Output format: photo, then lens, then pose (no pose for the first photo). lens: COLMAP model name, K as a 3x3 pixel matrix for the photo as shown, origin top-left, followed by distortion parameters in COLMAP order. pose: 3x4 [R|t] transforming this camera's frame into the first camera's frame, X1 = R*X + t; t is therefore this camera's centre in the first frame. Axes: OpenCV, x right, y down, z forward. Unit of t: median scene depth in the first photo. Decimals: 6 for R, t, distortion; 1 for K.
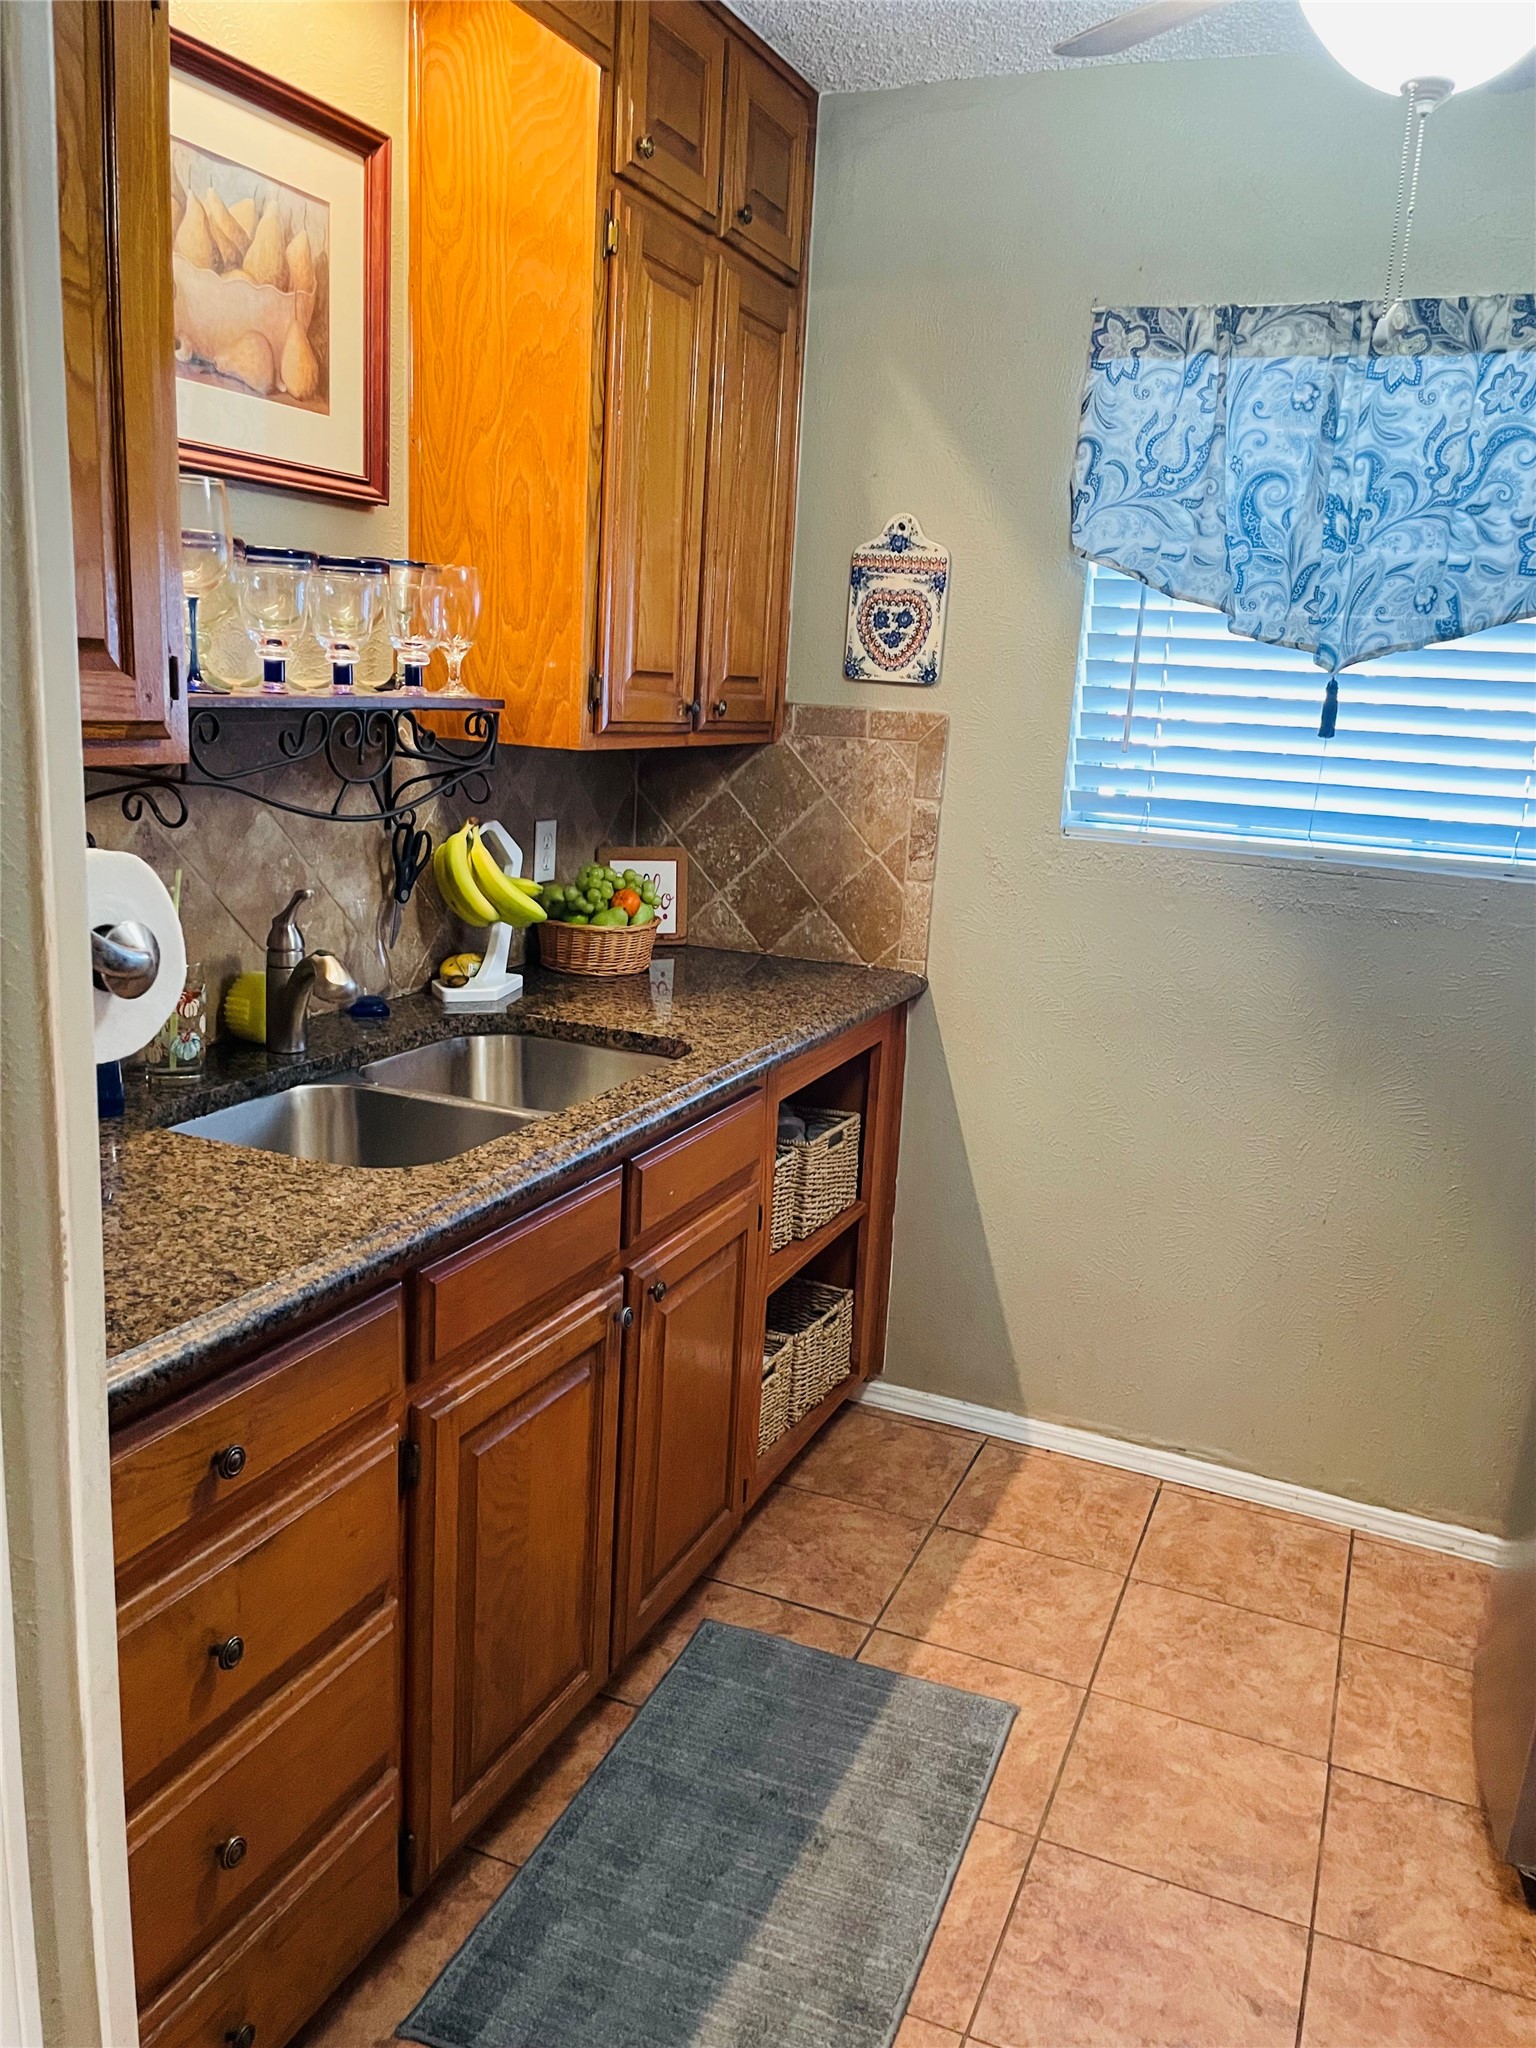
lens RADIAL K [[1601.1, 0, 724.0], [0, 1601.1, 1047.6], [0, 0, 1]] dist [0.097595, -0.129515]
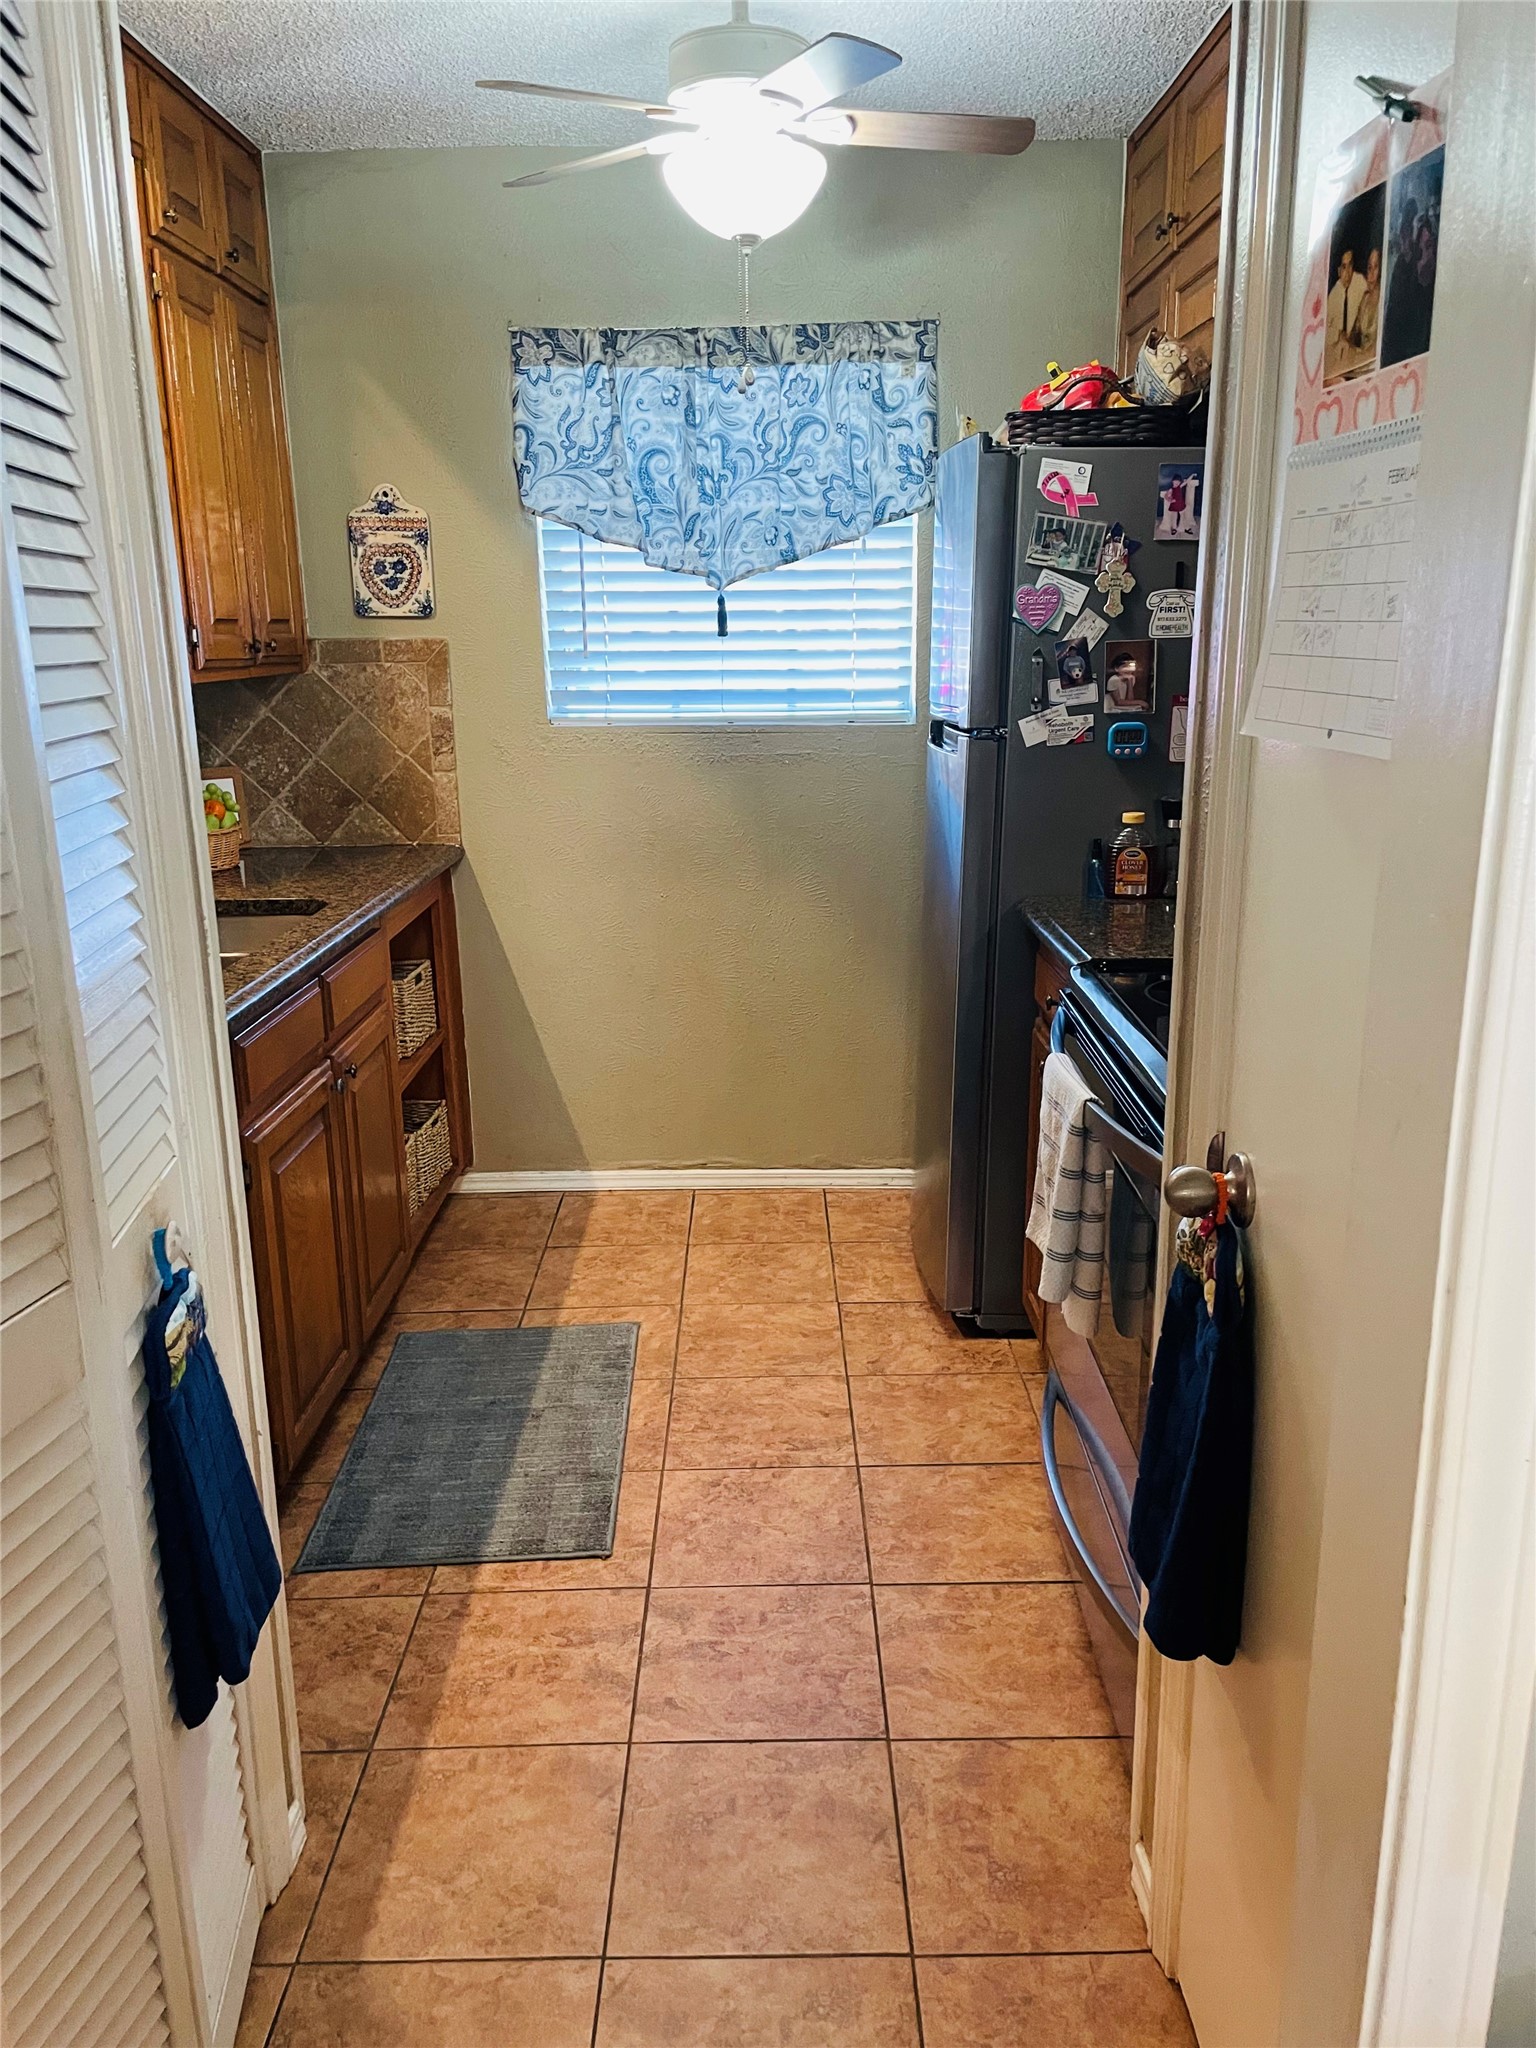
lens RADIAL K [[1601.1, 0, 771.5], [0, 1601.1, 1012.6], [0, 0, 1]] dist [0.097595, -0.129515]
pose [[0.911773, -0.163917, 0.376565, -0.177554], [0.157463, 0.986353, 0.048092, 0.074049], [-0.379309, 0.015446, 0.925141, -0.320655]]
